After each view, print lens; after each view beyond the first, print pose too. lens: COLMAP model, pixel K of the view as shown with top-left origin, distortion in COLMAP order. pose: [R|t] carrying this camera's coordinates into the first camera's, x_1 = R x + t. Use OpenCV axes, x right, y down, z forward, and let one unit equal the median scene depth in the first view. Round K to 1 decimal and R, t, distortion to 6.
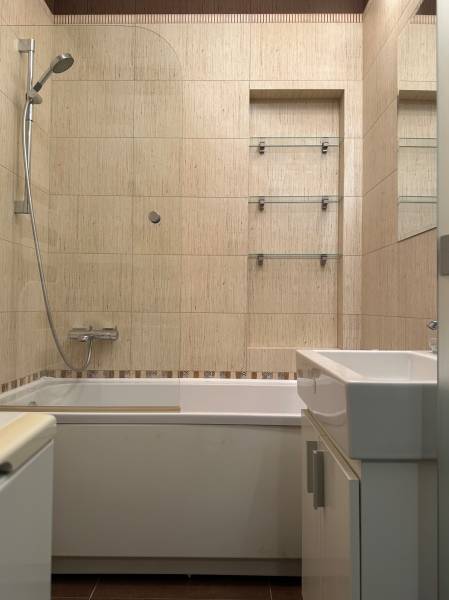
lens RADIAL K [[446.0, 0, 224.5], [0, 446.0, 300.0], [0, 0, 1]] dist [0.085825, -0.116856]
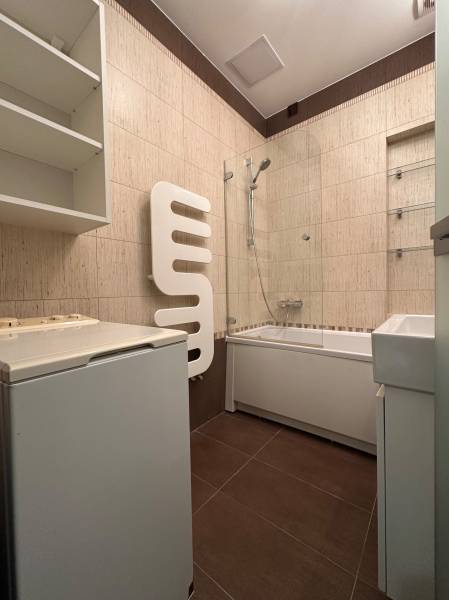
lens RADIAL K [[255.3, 0, 224.5], [0, 255.3, 300.0], [0, 0, 1]] dist [0.000587, -0.000134]
pose [[0.783565, -0.003214, -0.621302, 0.156146], [0.038957, 0.998273, 0.043968, 0.002498], [0.620087, -0.058656, 0.782337, 0.000021]]
